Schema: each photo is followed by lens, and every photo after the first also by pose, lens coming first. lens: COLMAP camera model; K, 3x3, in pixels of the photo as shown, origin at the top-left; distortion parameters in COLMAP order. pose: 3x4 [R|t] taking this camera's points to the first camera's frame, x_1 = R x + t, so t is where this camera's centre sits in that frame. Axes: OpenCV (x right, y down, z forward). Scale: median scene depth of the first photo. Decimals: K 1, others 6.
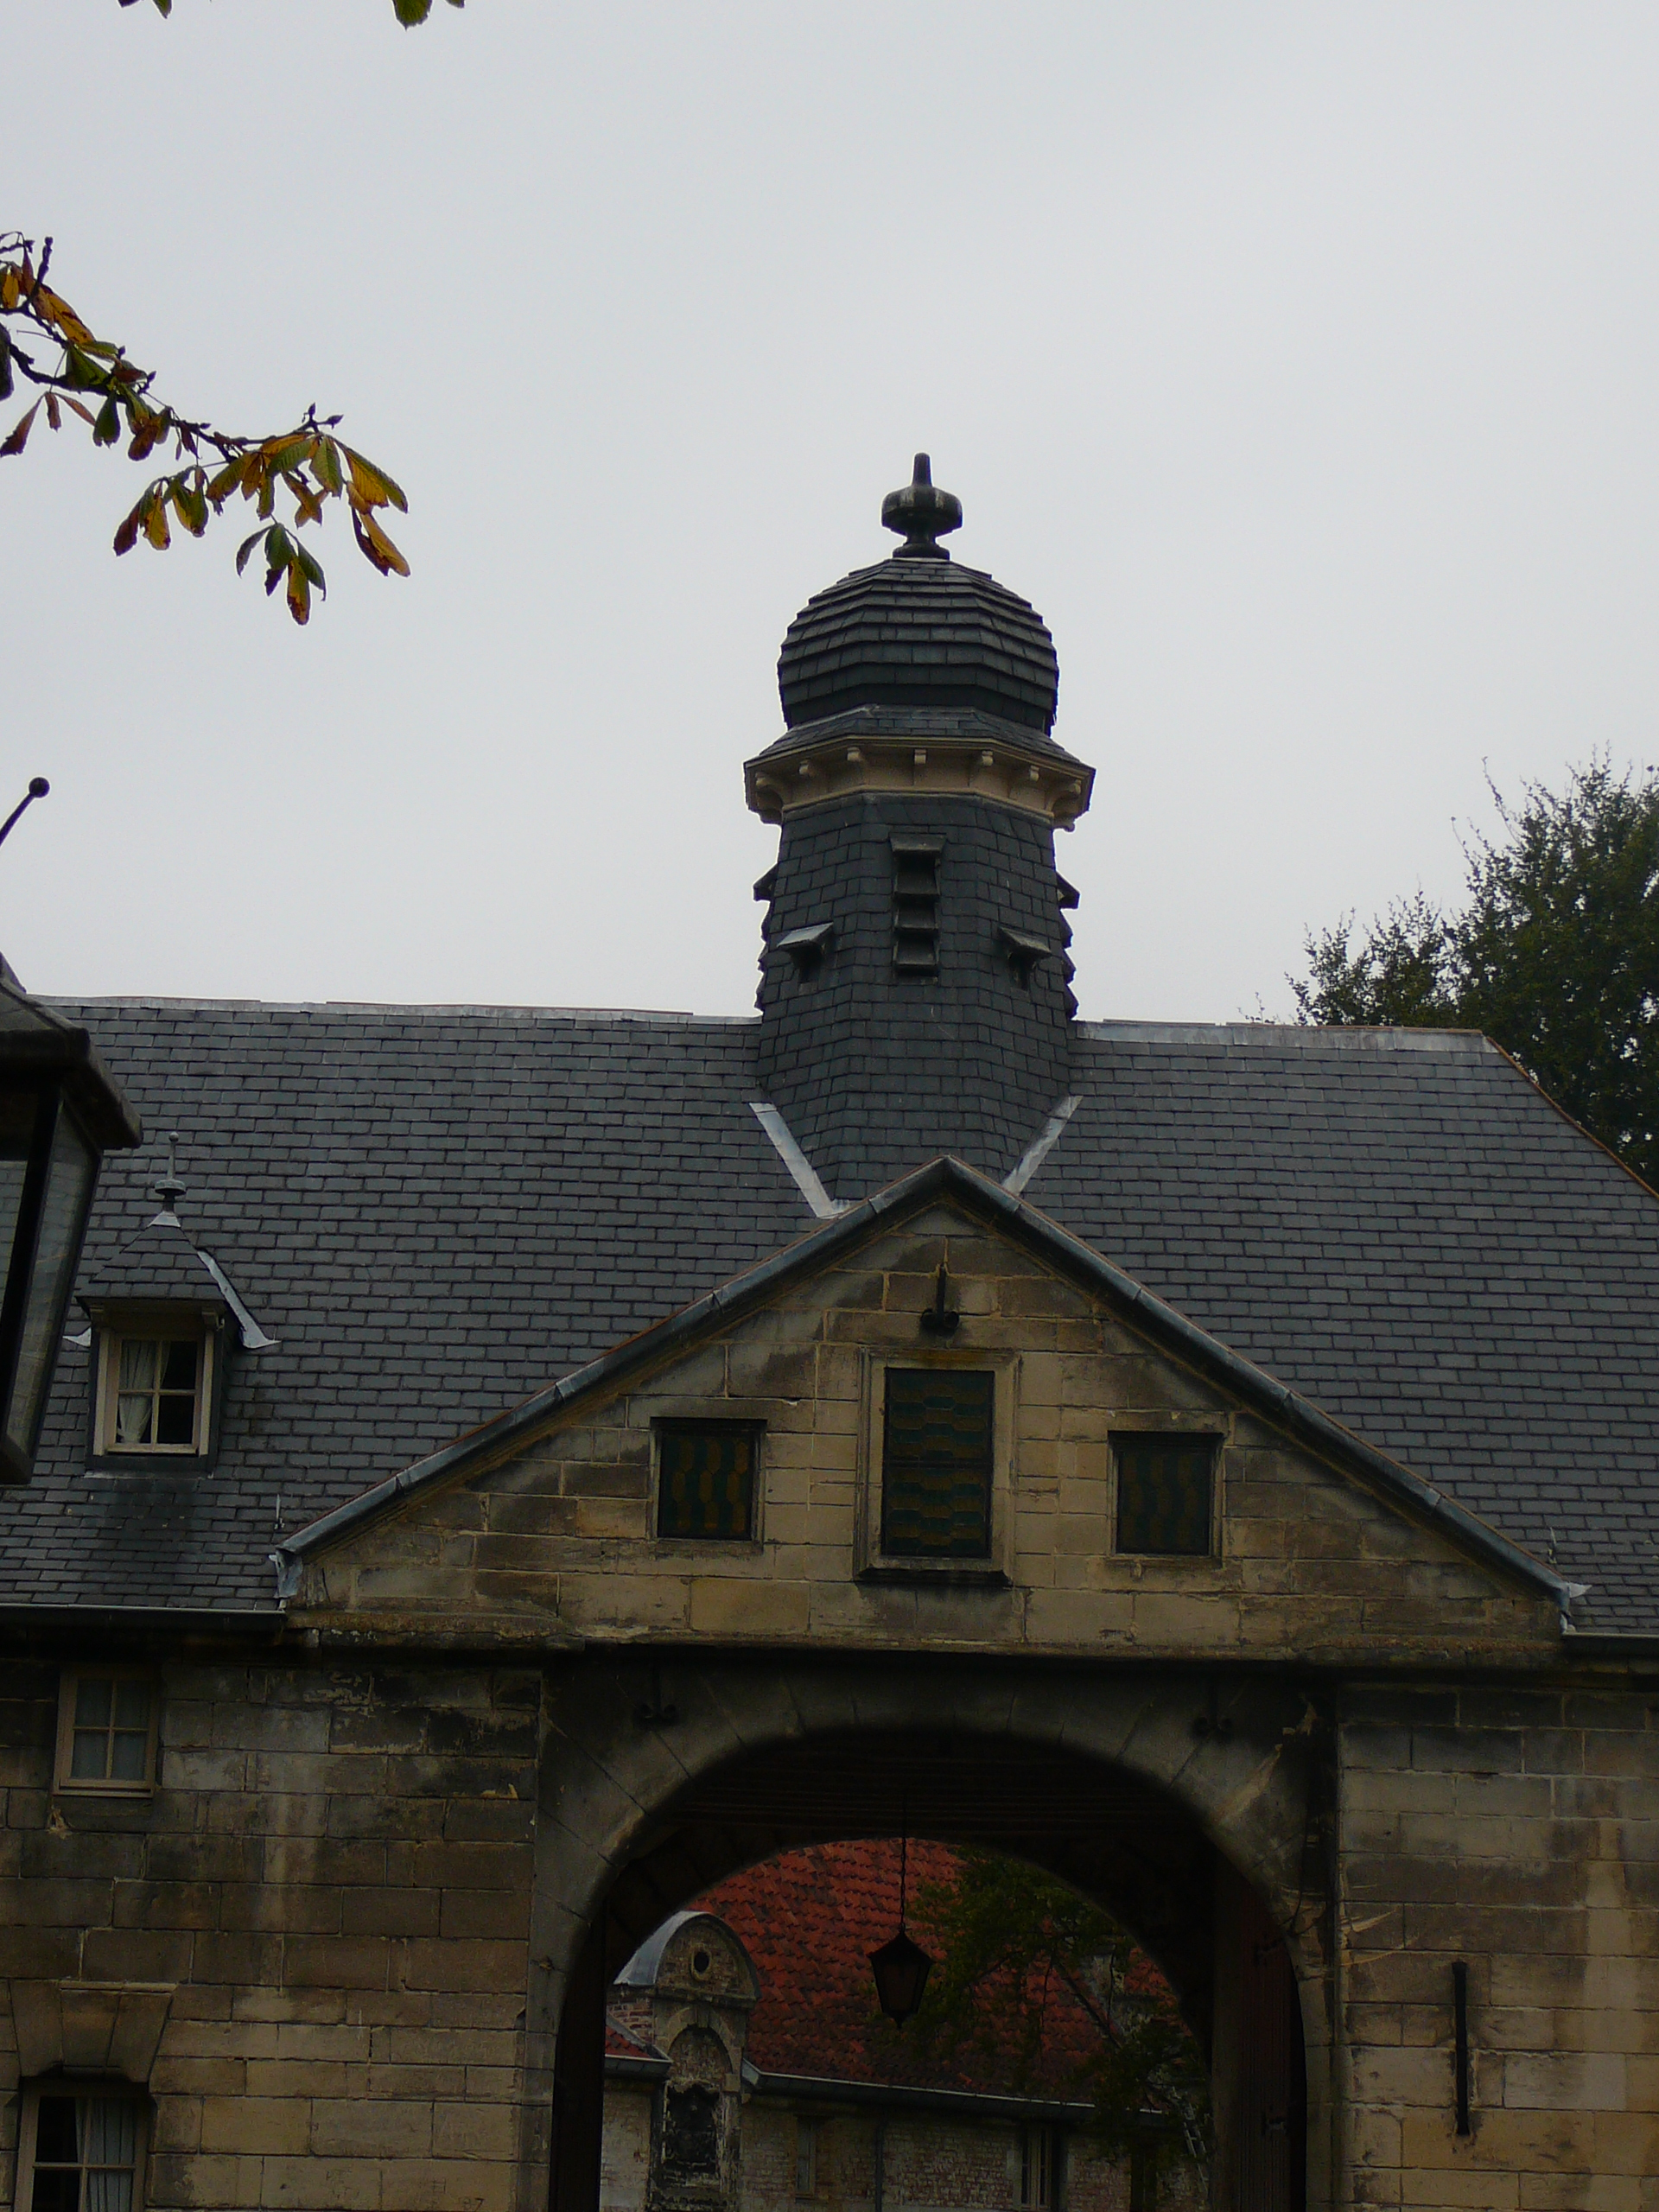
lens RADIAL K [[4967.7, 0, 829.5], [0, 4967.7, 1106.0], [0, 0, 1]] dist [-0.019268, 0.515114]
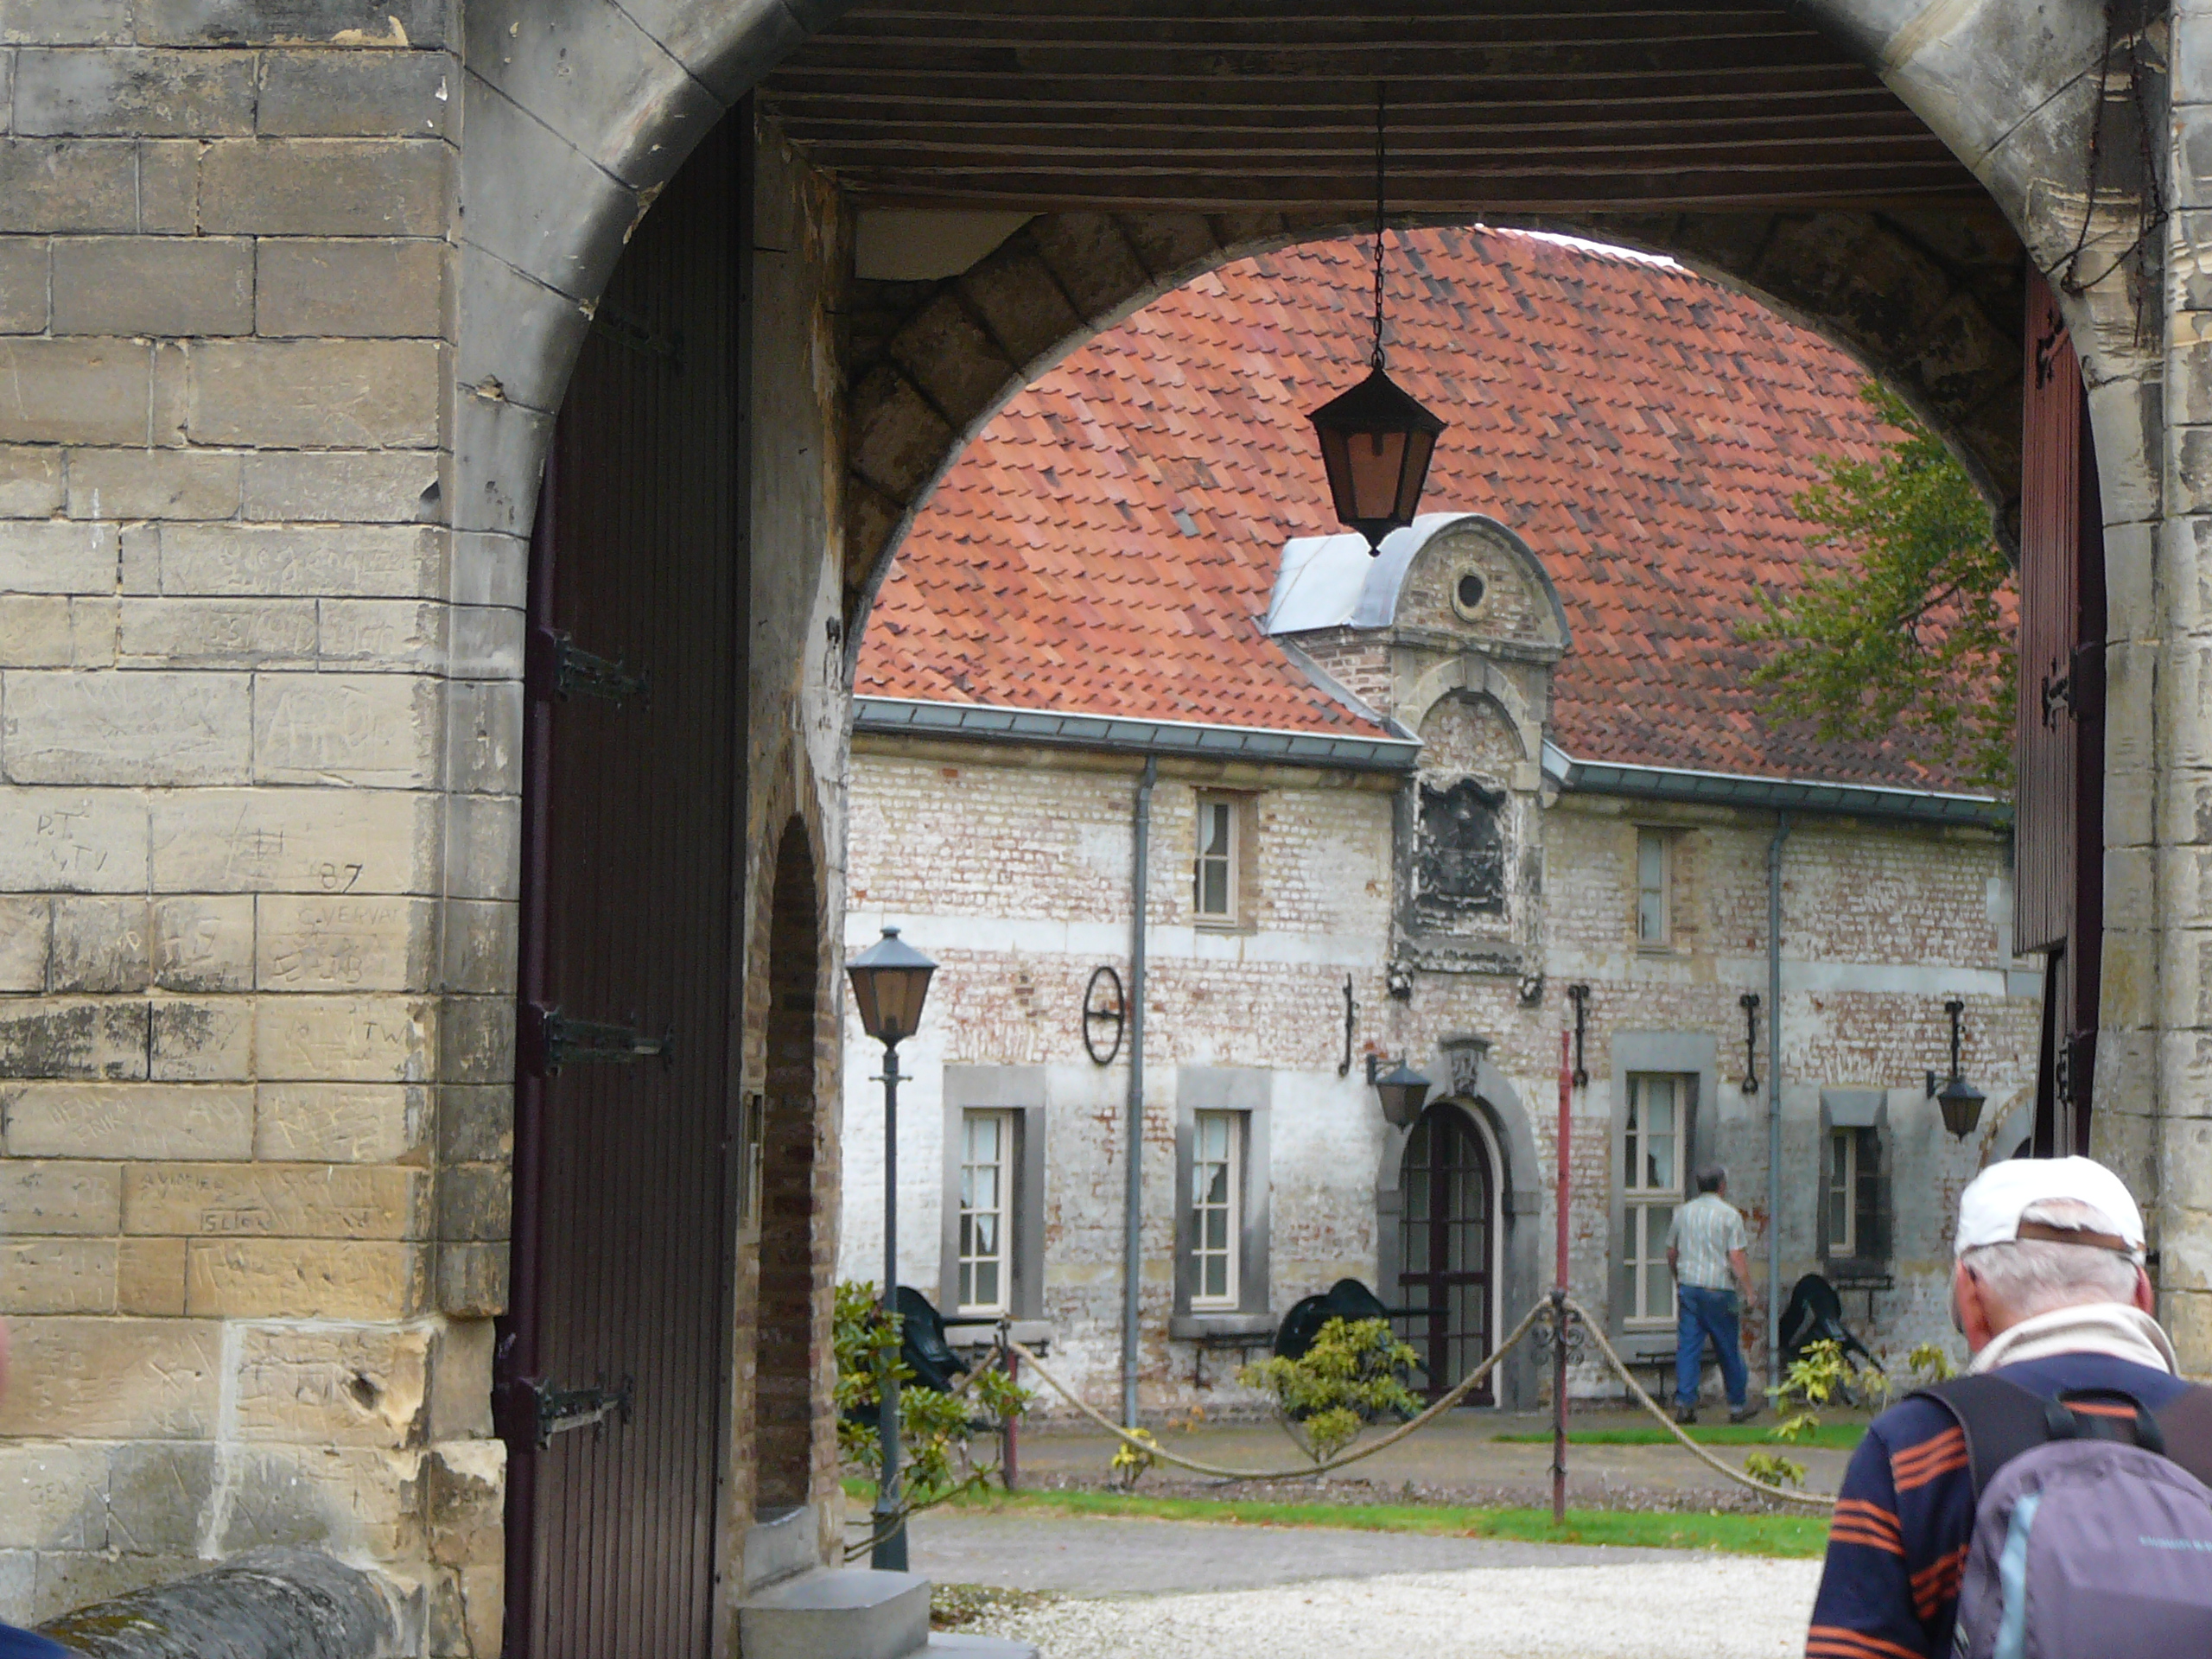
lens RADIAL K [[6159.7, 0, 1106.0], [0, 6159.7, 829.5], [0, 0, 1]] dist [0.163066, 0.301470]
pose [[0.988129, -0.017251, -0.152657, 0.048600], [0.045238, 0.982291, 0.181819, 0.056797], [0.146817, -0.186567, 0.971410, 0.219764]]
